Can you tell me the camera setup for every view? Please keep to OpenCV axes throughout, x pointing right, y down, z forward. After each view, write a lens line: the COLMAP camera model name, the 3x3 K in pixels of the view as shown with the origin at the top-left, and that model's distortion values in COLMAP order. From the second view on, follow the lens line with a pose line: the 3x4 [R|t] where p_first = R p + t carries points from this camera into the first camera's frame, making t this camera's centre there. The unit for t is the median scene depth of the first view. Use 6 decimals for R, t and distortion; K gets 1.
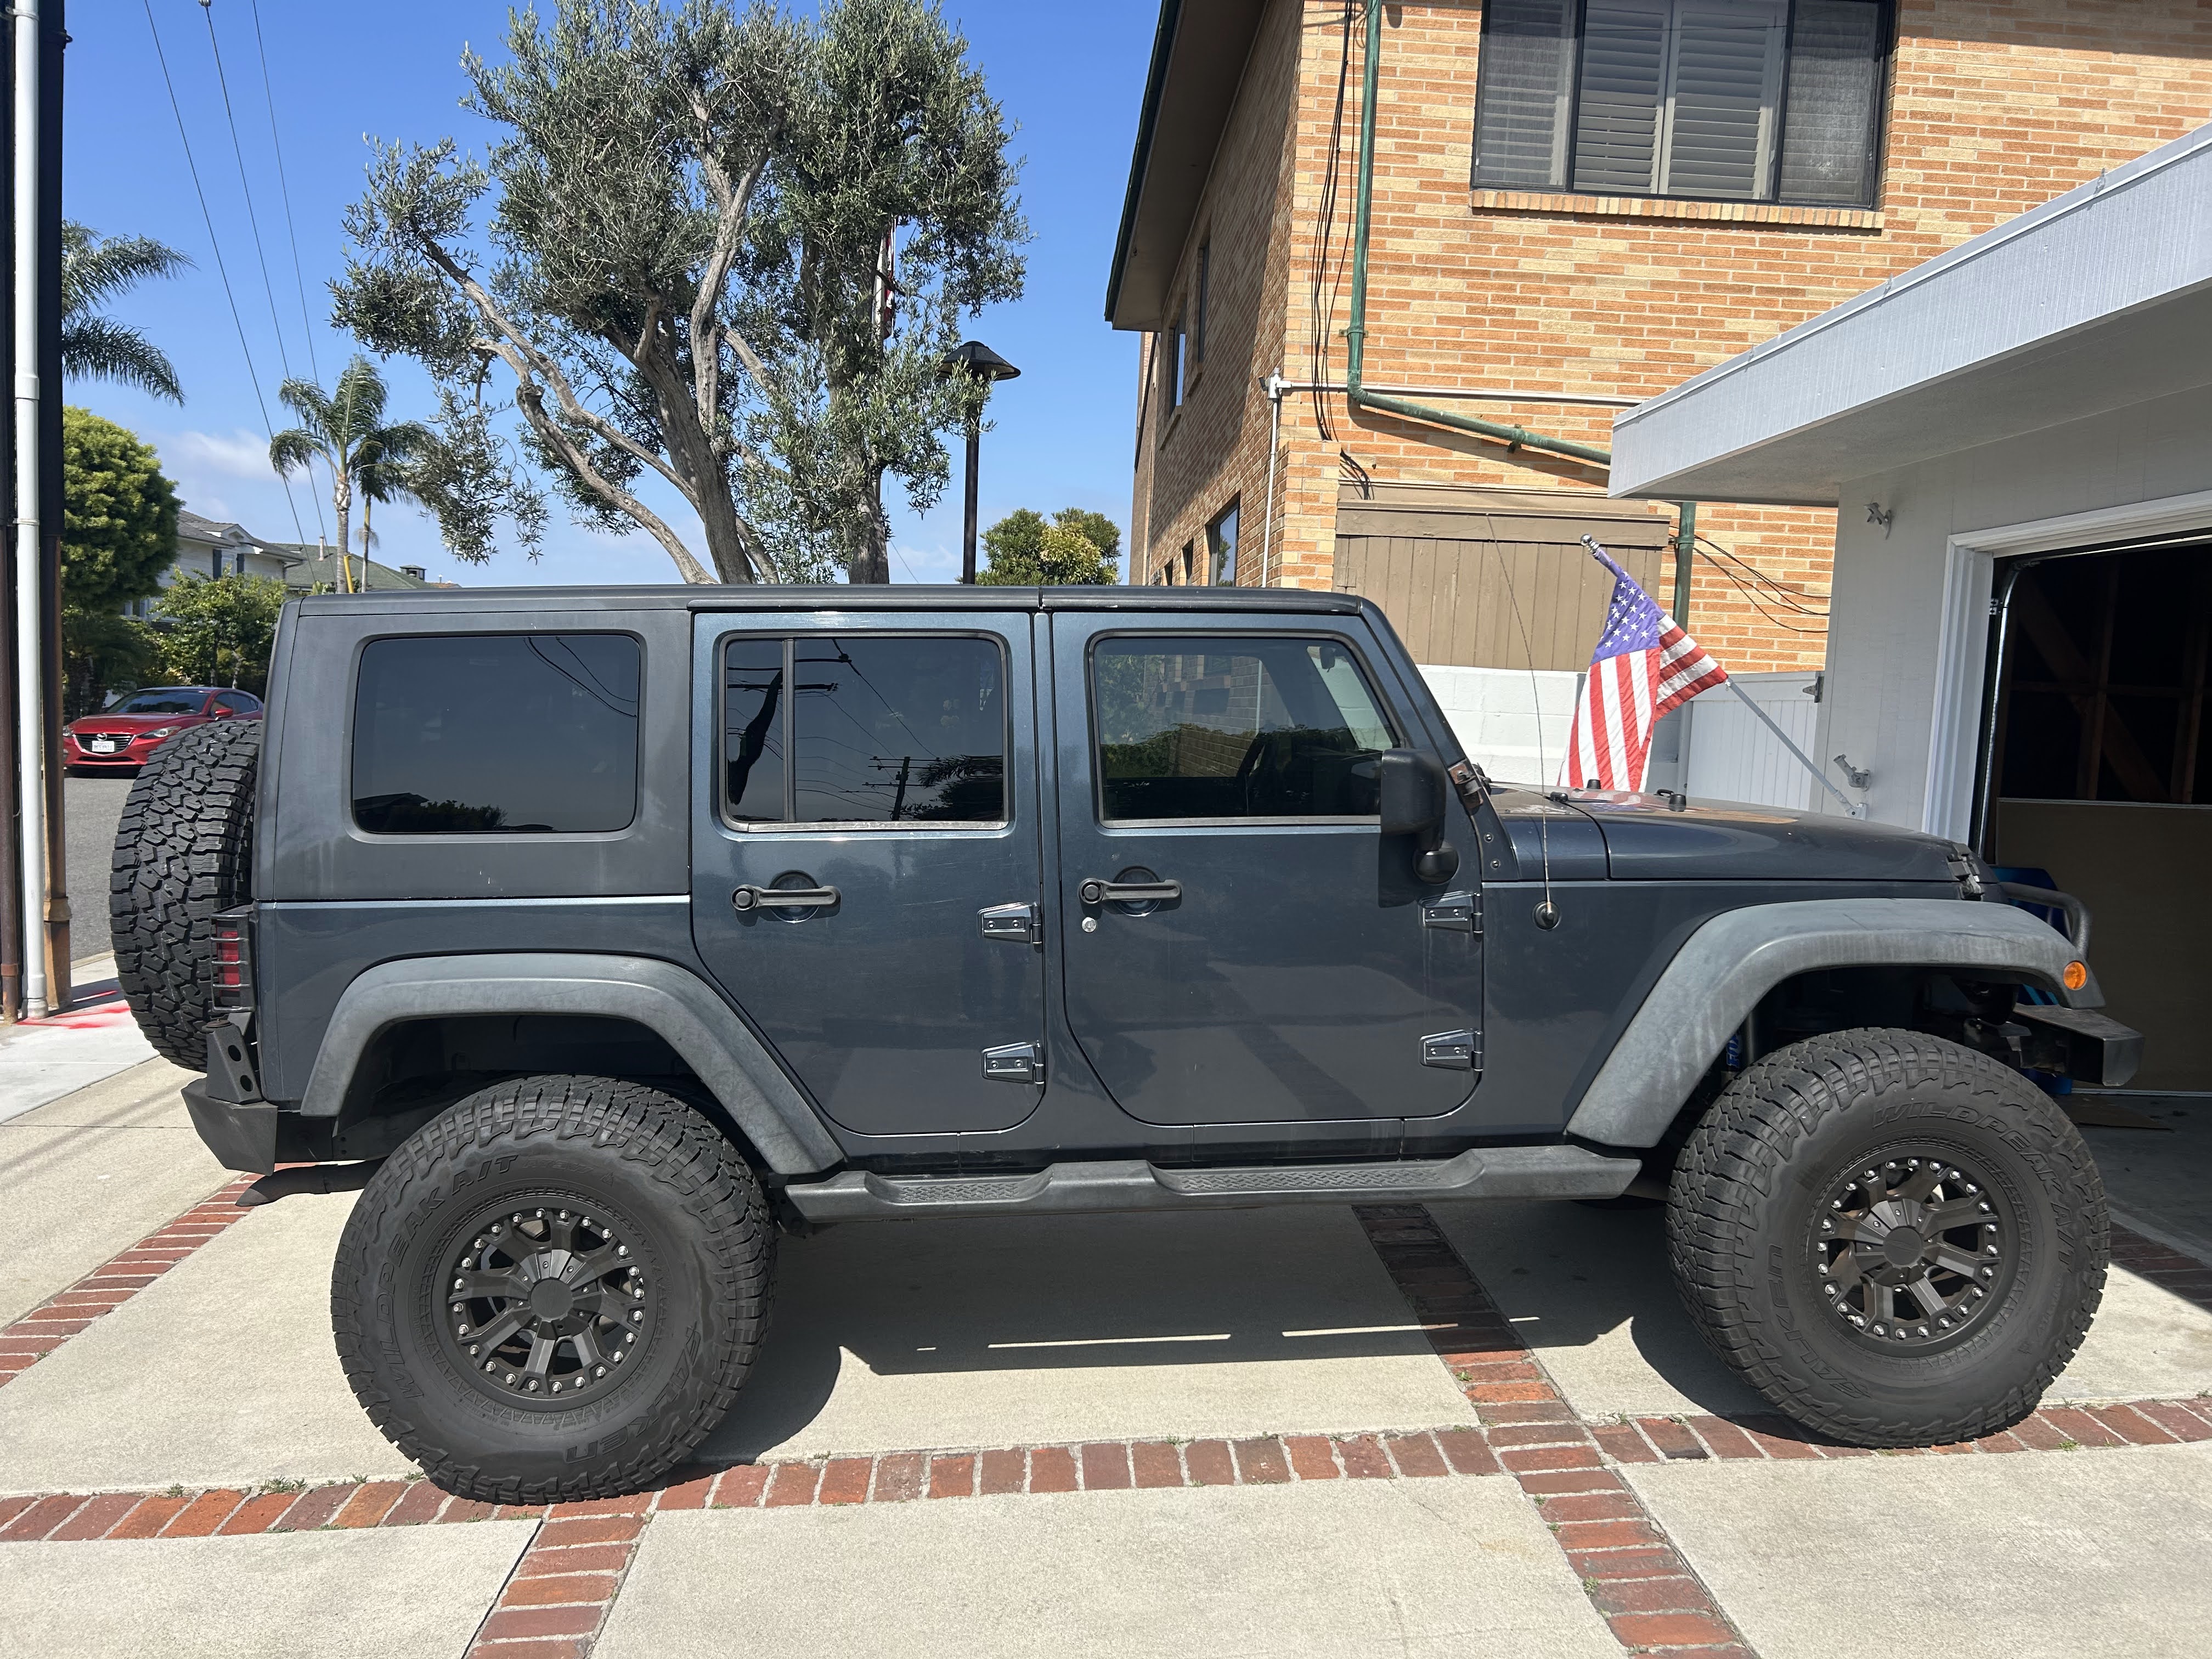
lens RADIAL K [[1682.0, 0, 1106.0], [0, 1682.0, 829.5], [0, 0, 1]] dist [0.054655, -0.053866]
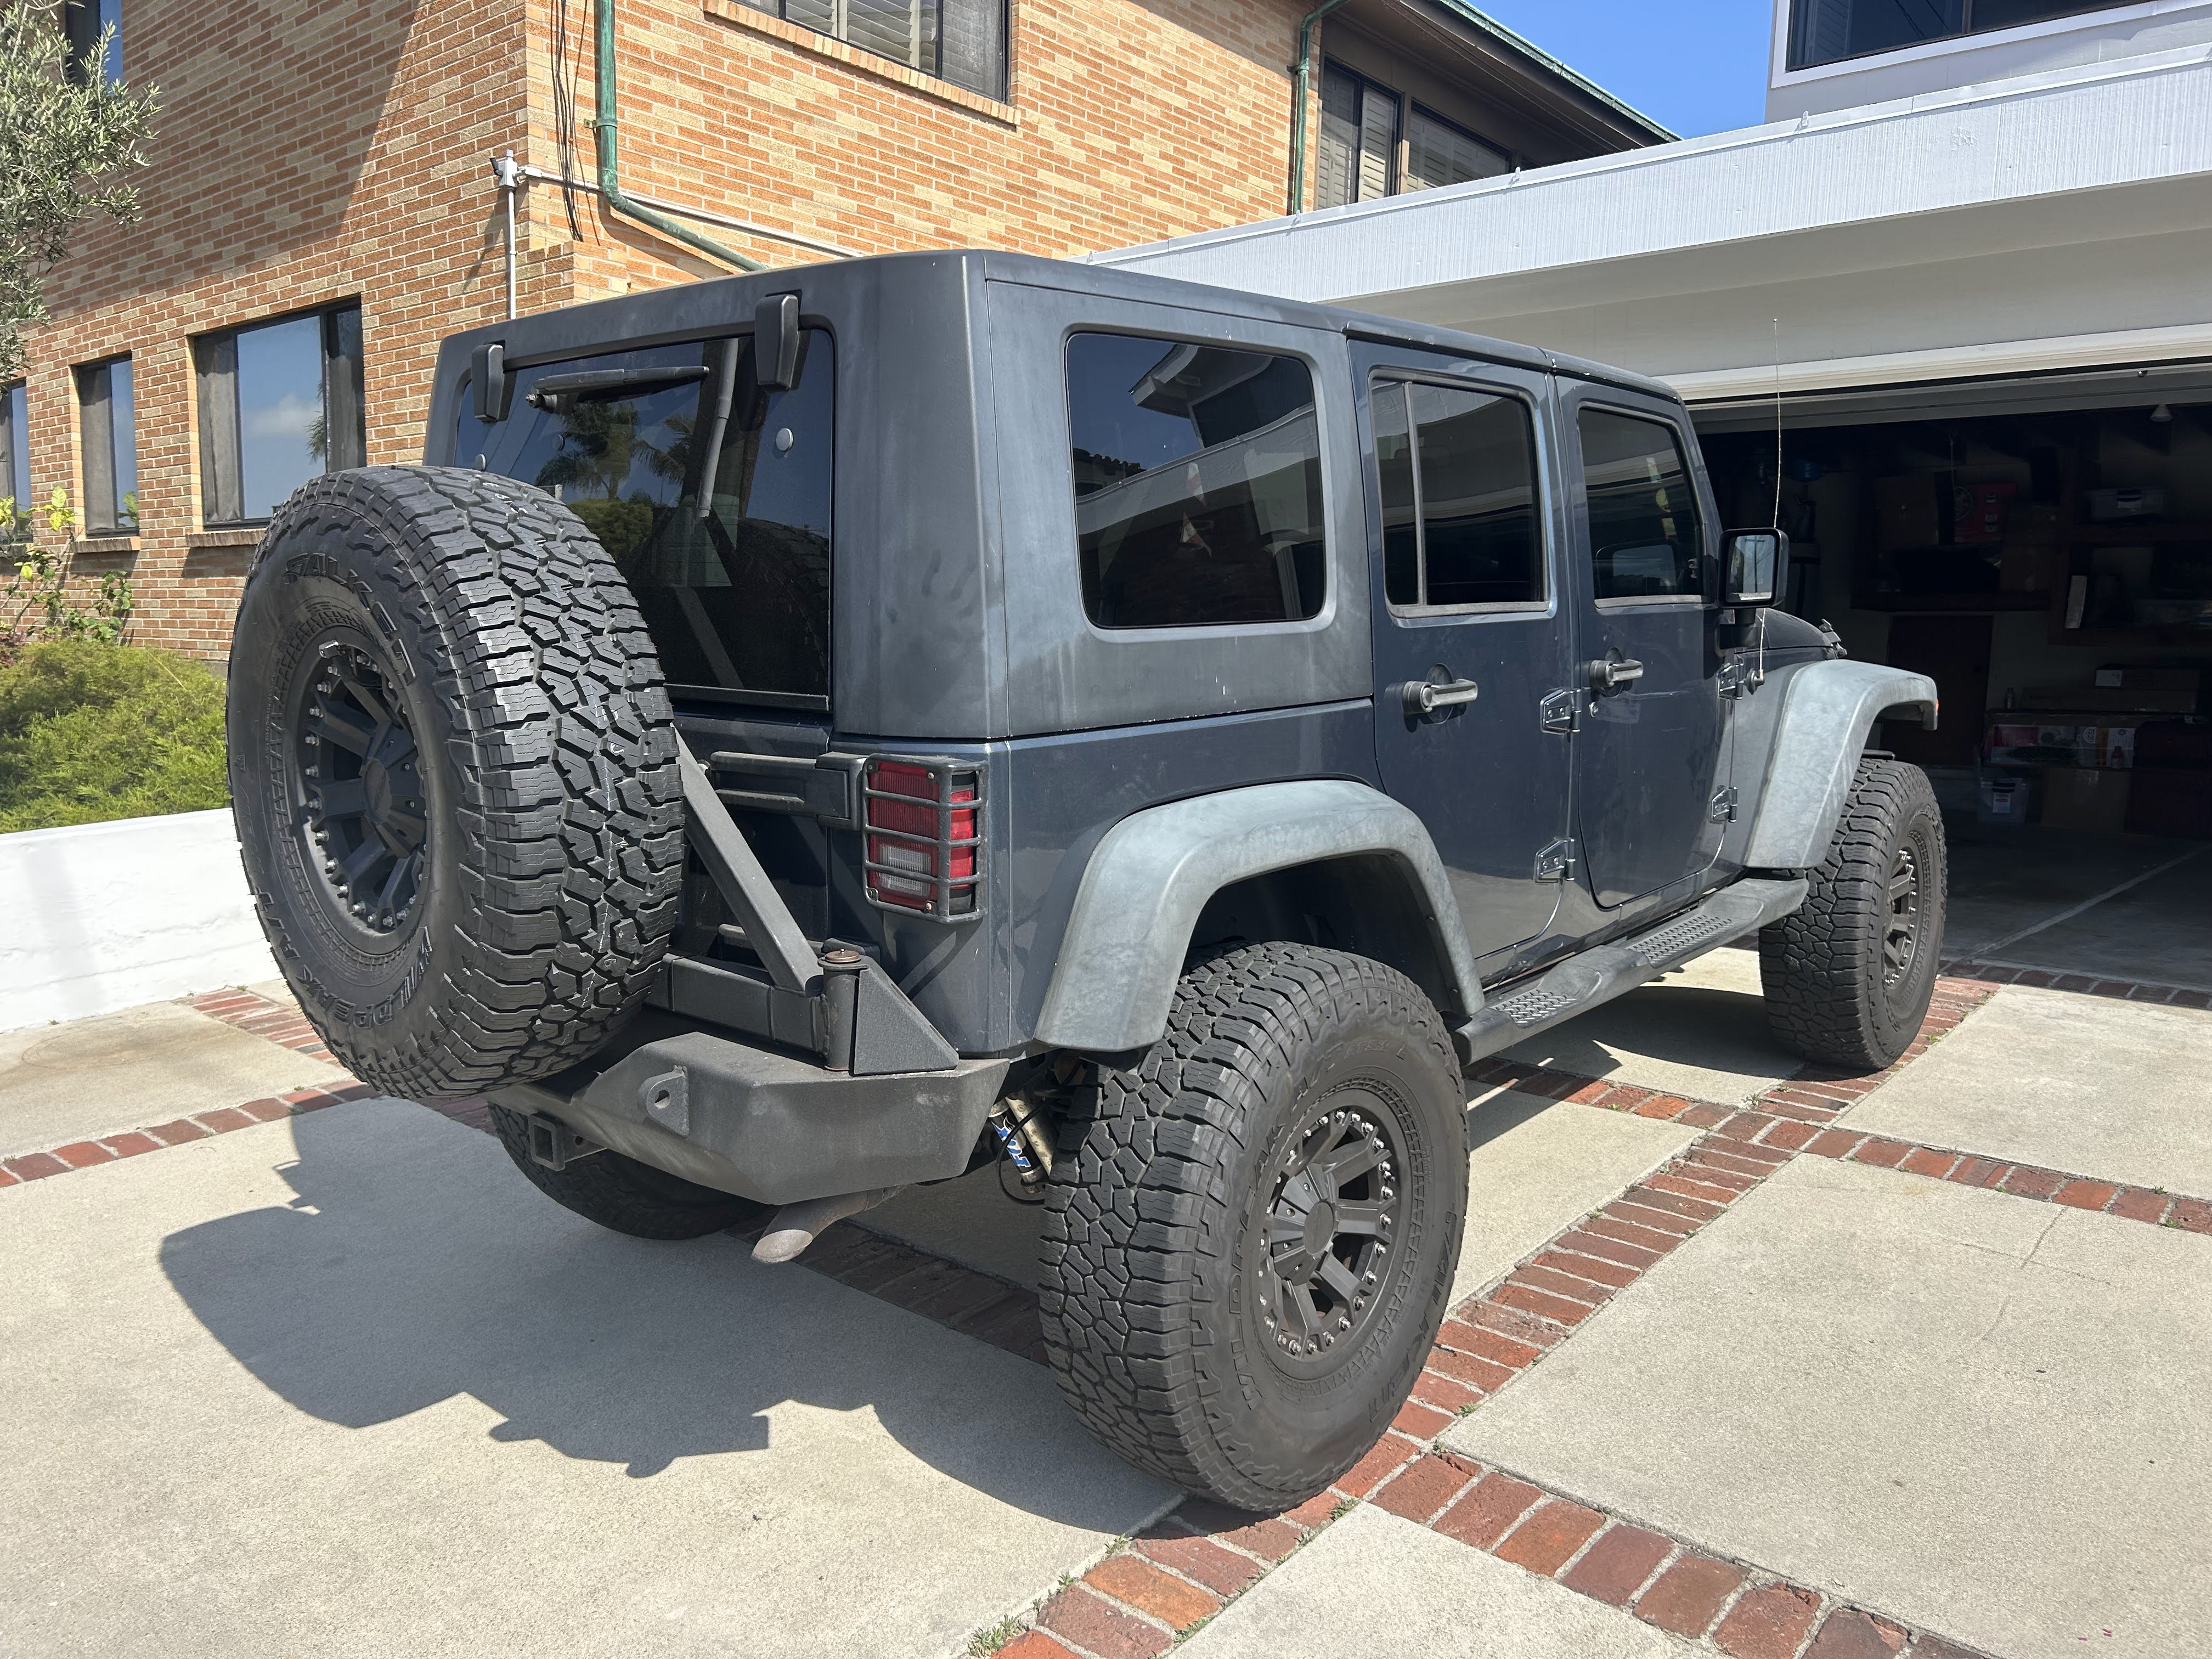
lens RADIAL K [[1678.9, 0, 1106.0], [0, 1678.9, 829.5], [0, 0, 1]] dist [0.019882, 0.000716]
pose [[0.686312, -0.106157, 0.719519, -0.340377], [0.062755, 0.994245, 0.086831, 0.008926], [-0.724595, -0.014440, 0.689023, 0.202469]]
